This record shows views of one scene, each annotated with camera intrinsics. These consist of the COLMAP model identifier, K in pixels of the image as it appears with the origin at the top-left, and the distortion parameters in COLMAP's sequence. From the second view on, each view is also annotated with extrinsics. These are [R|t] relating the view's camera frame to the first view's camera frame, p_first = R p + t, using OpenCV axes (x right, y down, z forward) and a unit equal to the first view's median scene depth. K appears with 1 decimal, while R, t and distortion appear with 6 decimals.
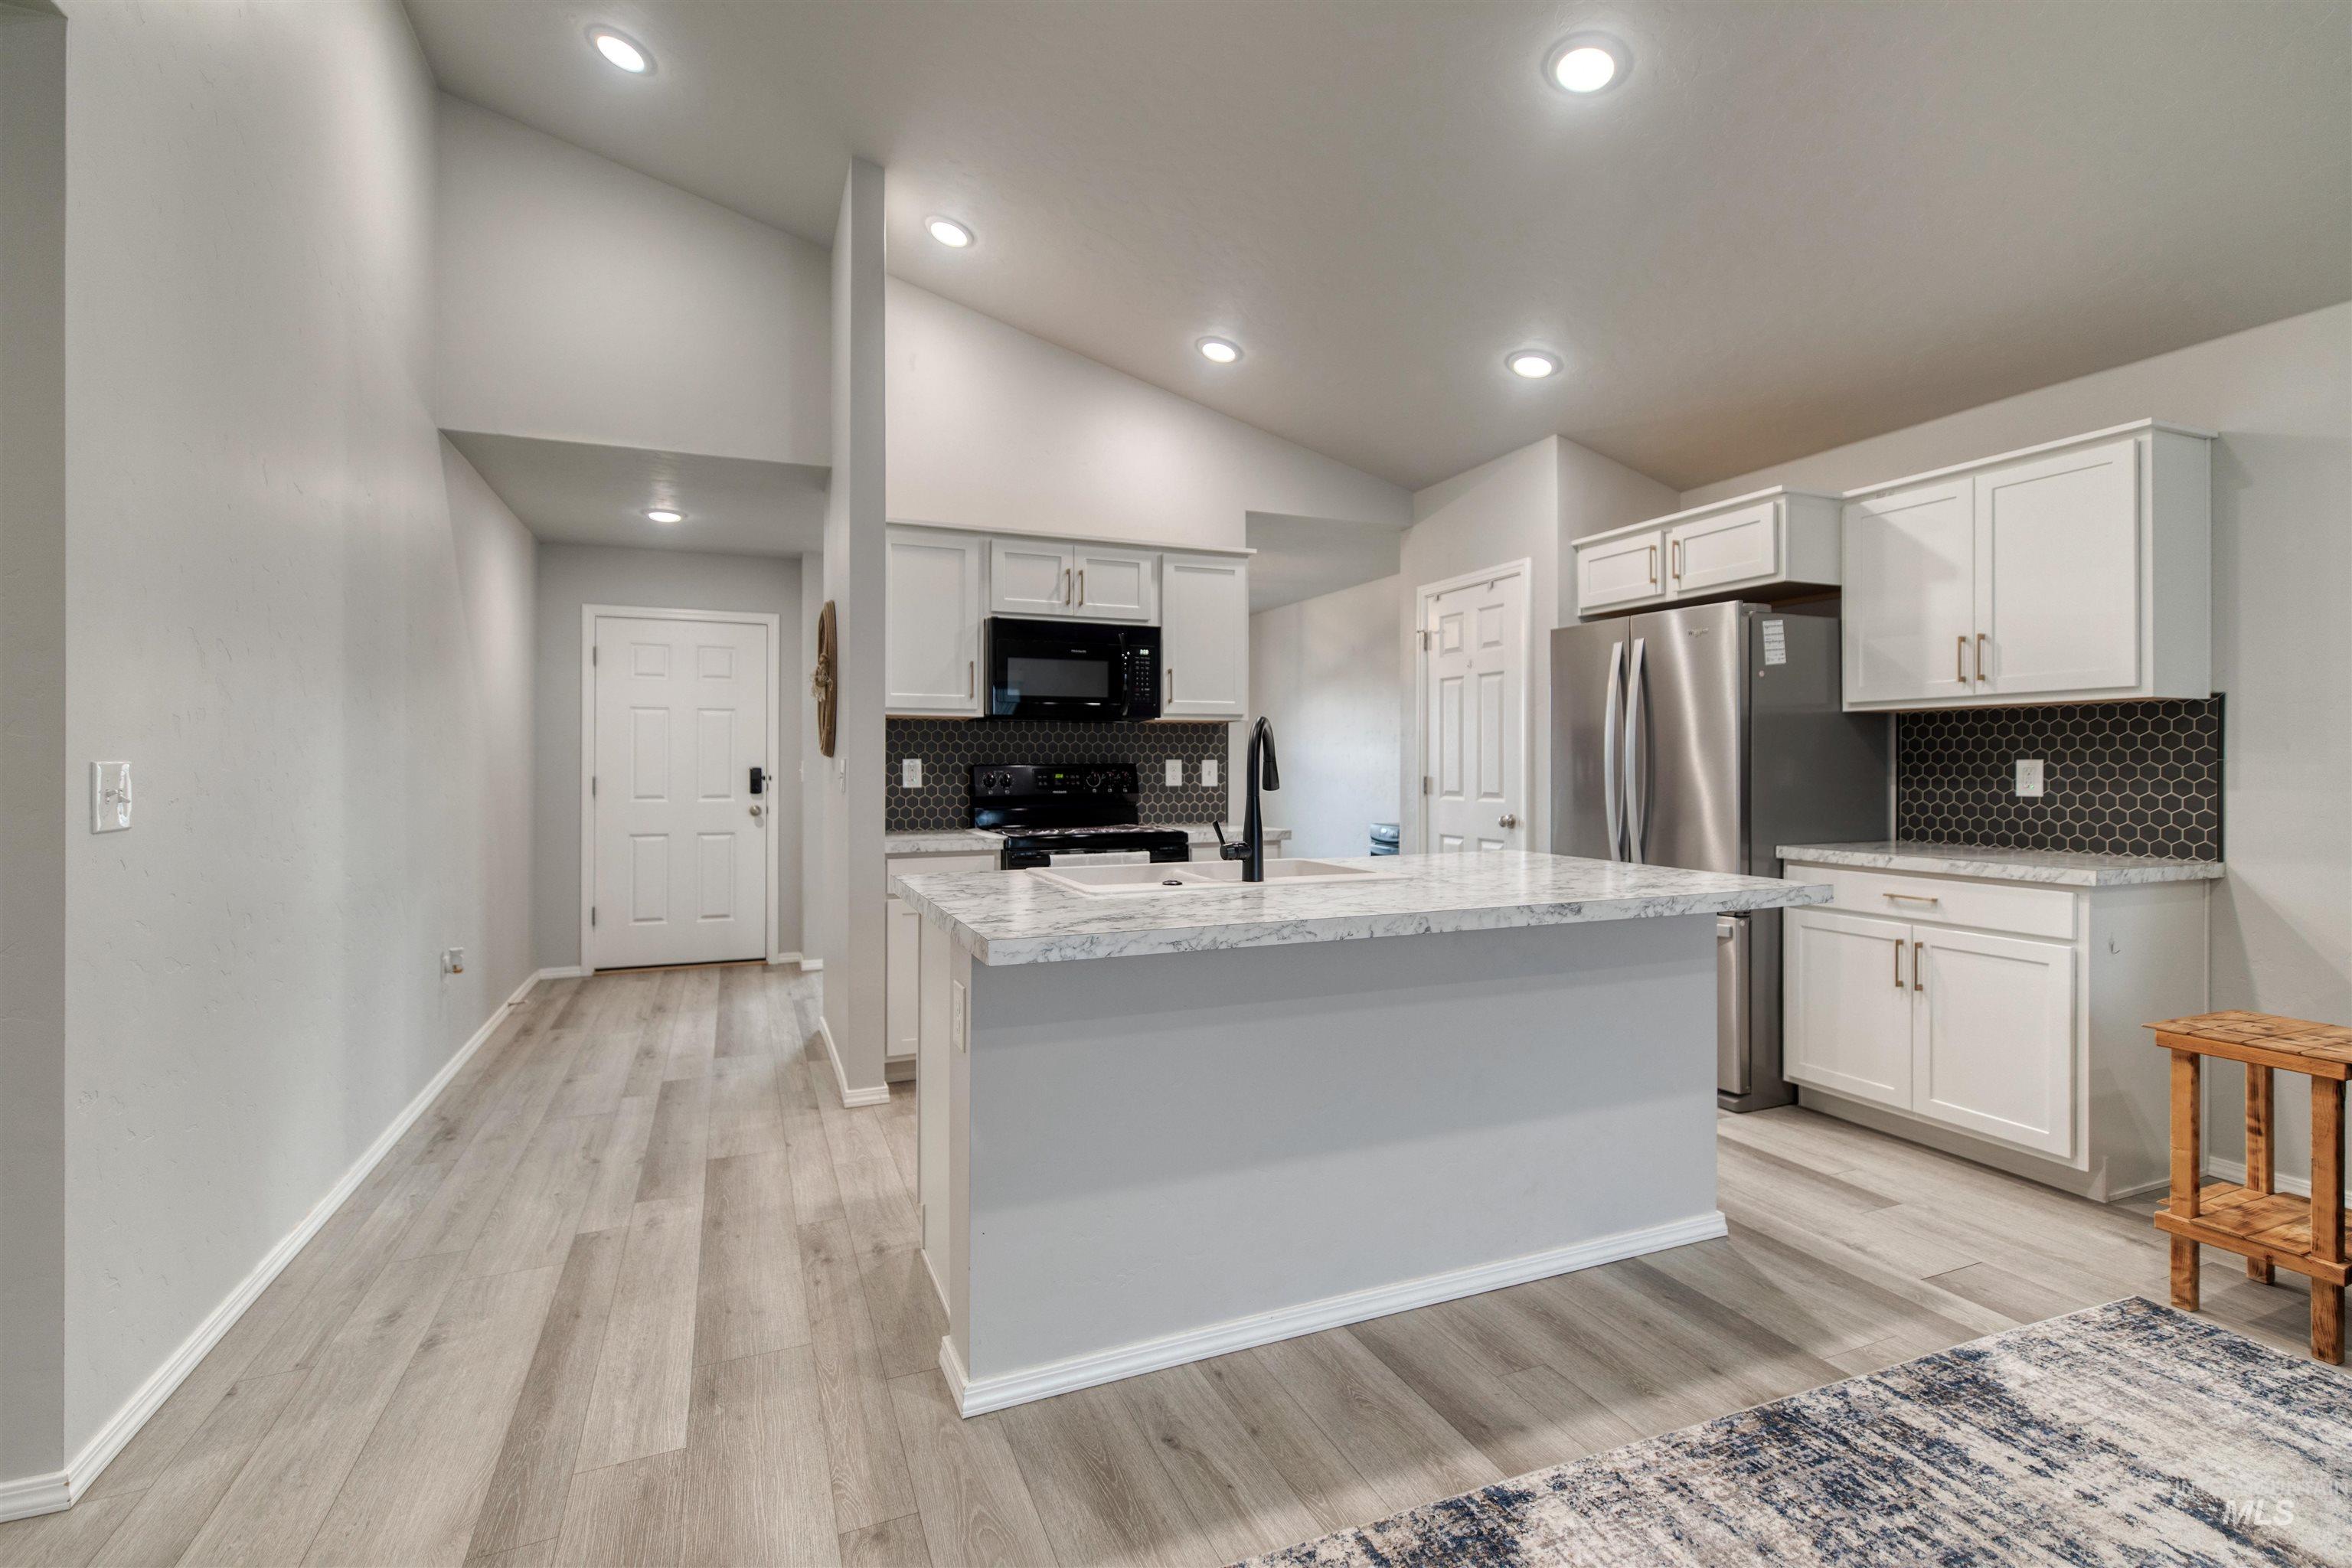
lens RADIAL K [[1043.6, 0, 1218.1], [0, 1043.6, 773.1], [0, 0, 1]] dist [0.004918, -0.000385]
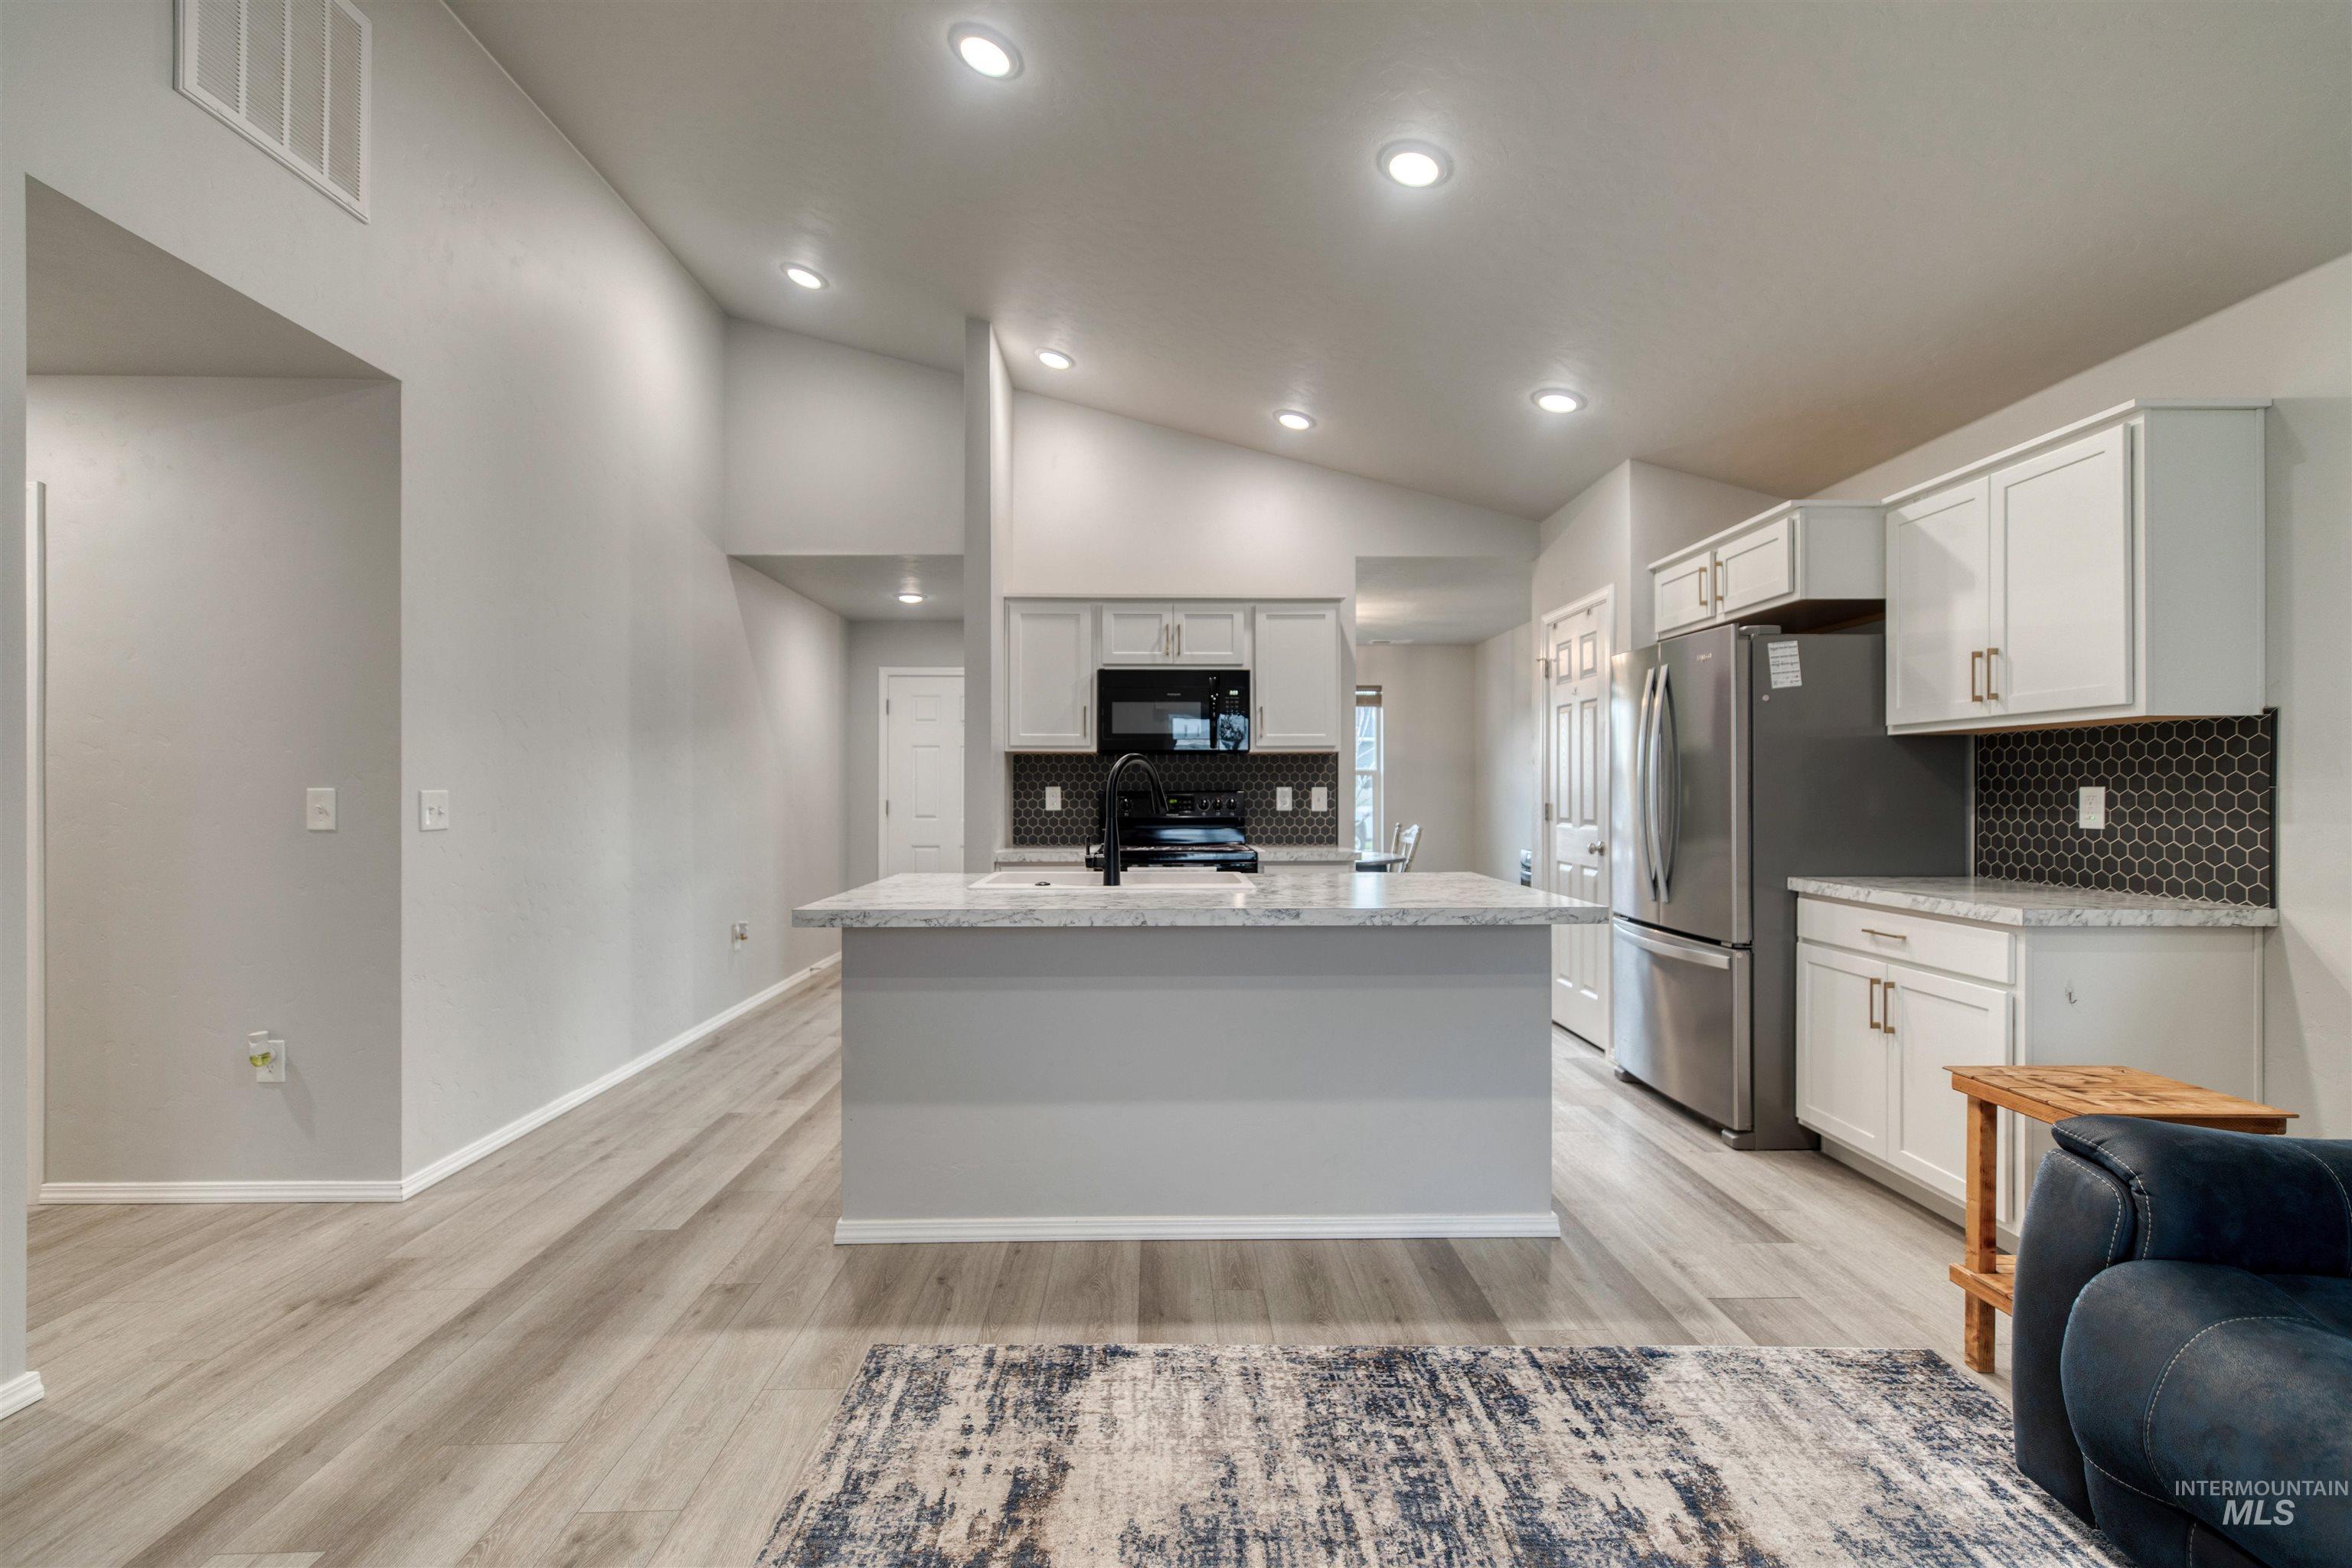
lens RADIAL K [[1043.6, 0, 1217.2], [0, 1043.6, 793.4], [0, 0, 1]] dist [0.004918, -0.000385]
pose [[0.931813, 0.001109, -0.362937, 0.420193], [-0.002860, 0.999987, -0.004288, -0.001451], [0.362927, 0.005033, 0.931804, -0.086475]]
